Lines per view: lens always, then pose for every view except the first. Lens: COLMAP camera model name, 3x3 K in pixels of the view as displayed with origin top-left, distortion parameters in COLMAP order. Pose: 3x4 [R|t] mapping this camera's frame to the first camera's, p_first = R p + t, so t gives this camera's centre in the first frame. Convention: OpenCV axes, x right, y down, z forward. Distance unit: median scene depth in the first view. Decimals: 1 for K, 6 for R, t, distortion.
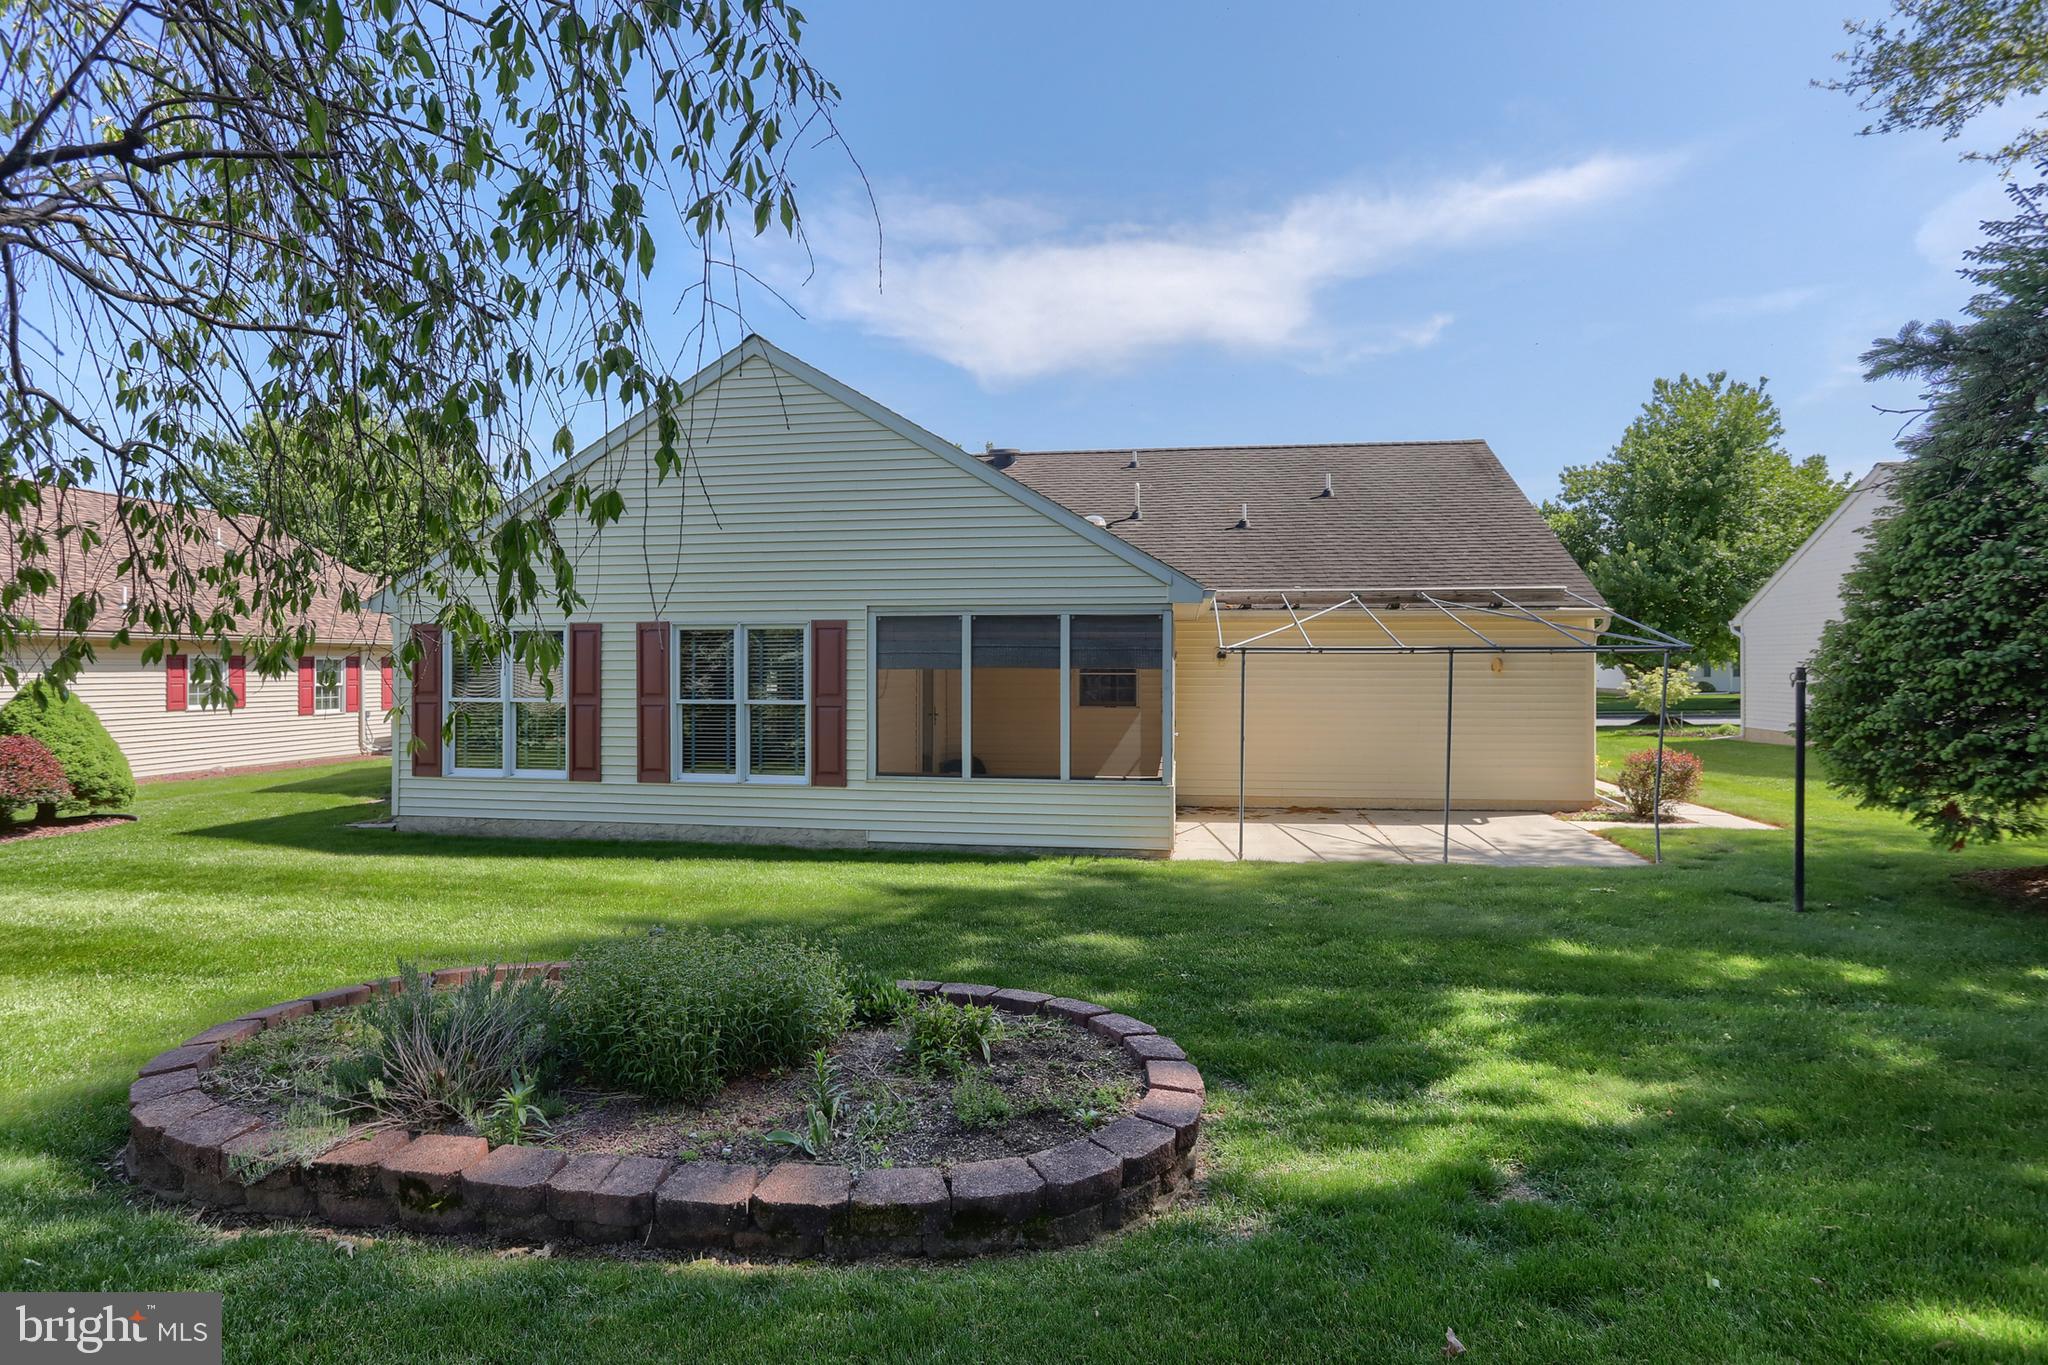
lens RADIAL K [[1108.5, 0, 1024.0], [0, 1108.5, 682.5], [0, 0, 1]] dist [-0.043473, 0.000038]
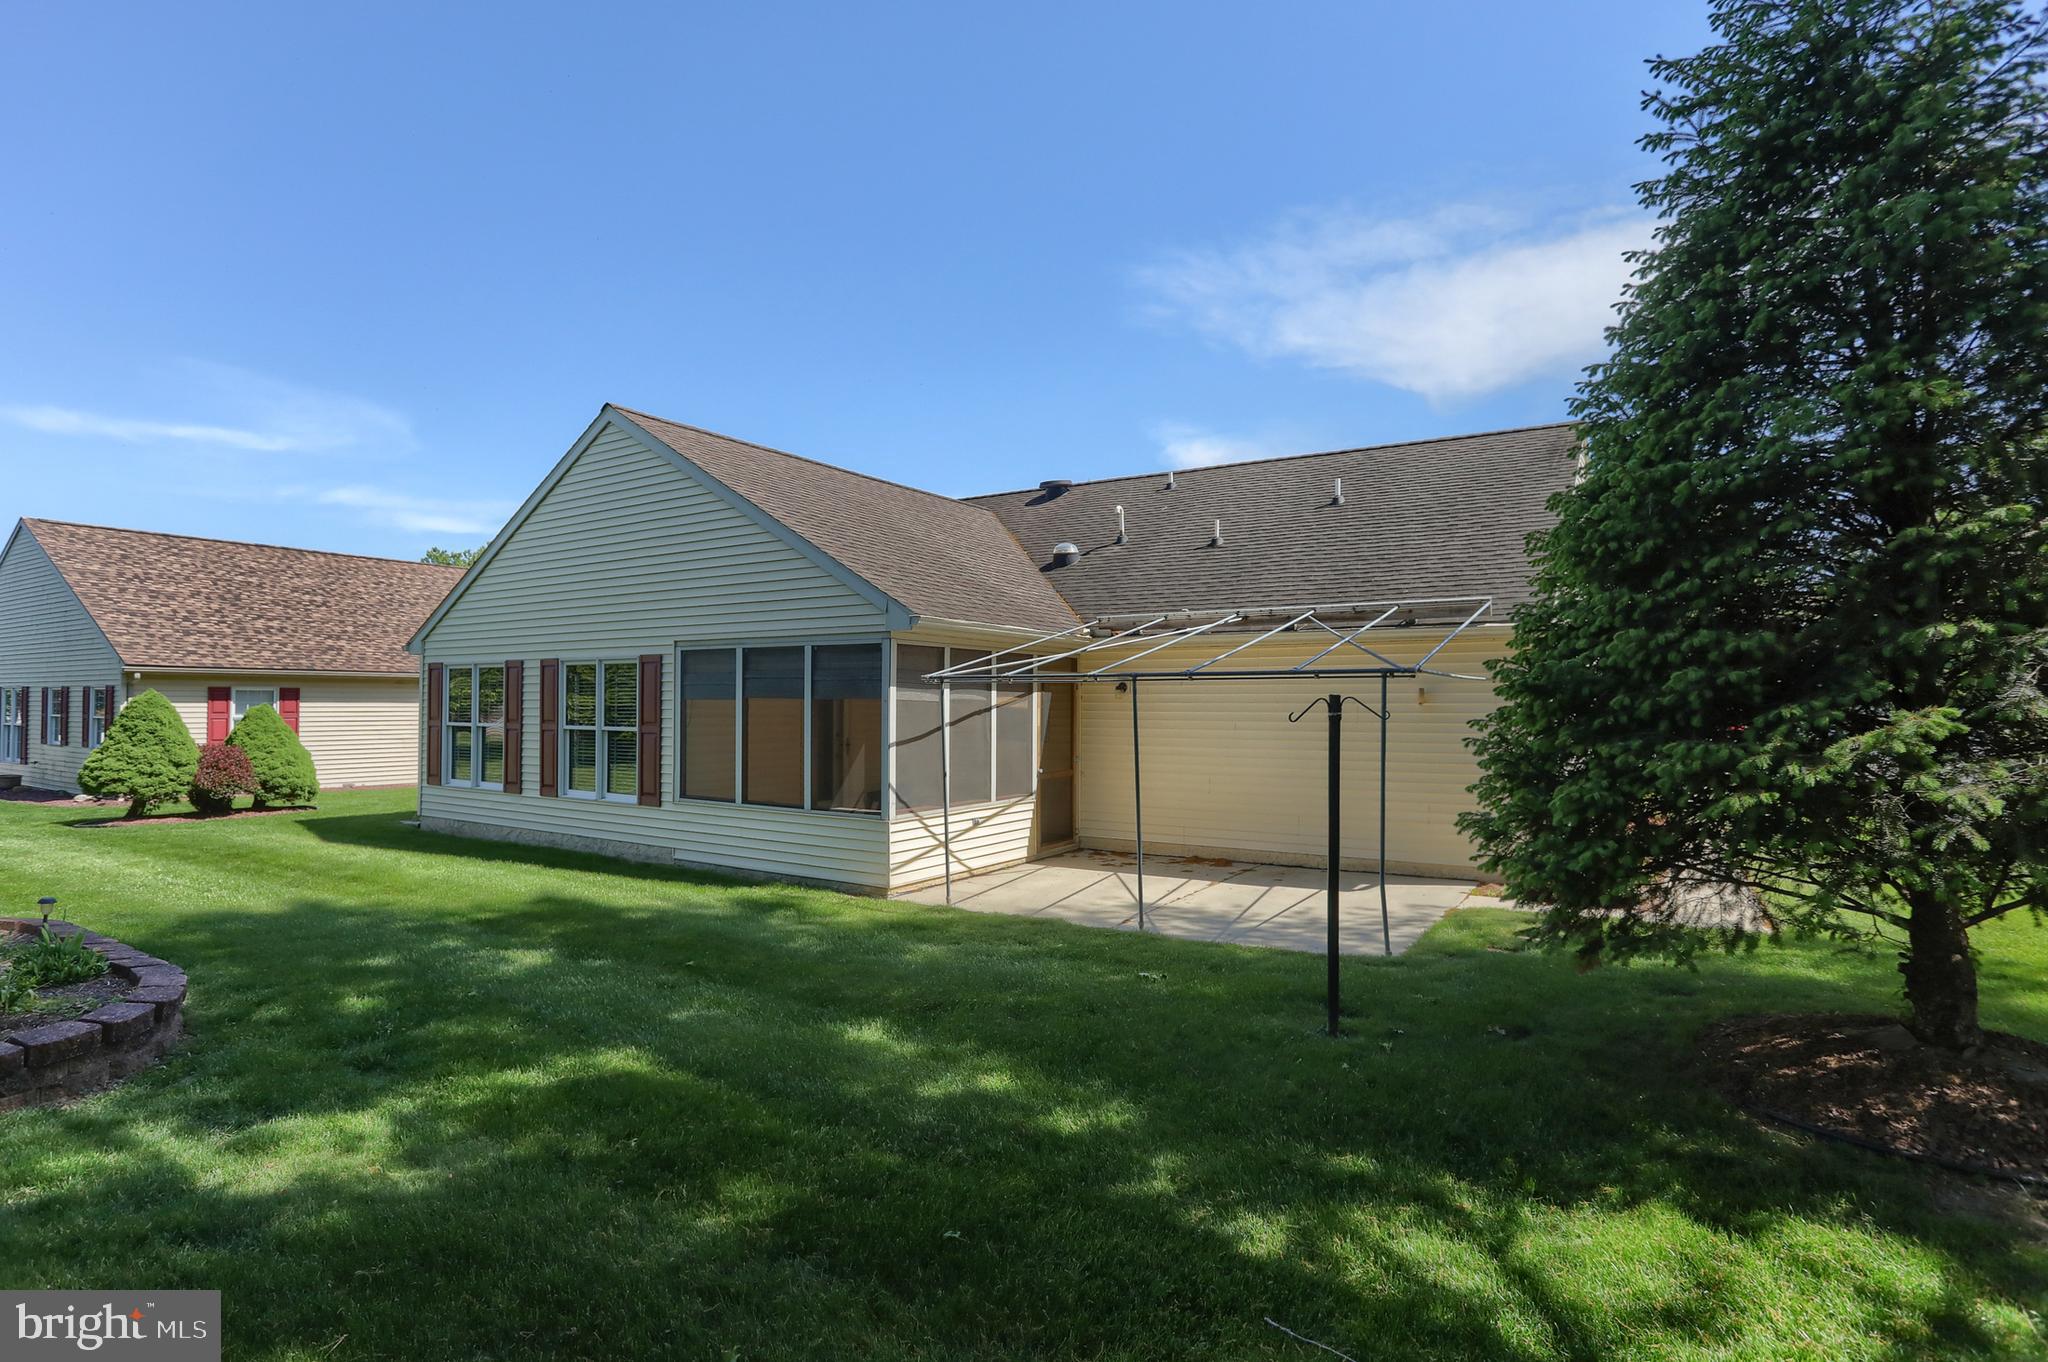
lens RADIAL K [[1079.5, 0, 1023.1], [0, 1079.5, 713.2], [0, 0, 1]] dist [-0.006148, -0.000724]
pose [[0.908207, 0.008665, -0.418432, 0.591820], [-0.010088, 0.999948, -0.001189, -0.000809], [0.418400, 0.005301, 0.908248, 0.176655]]
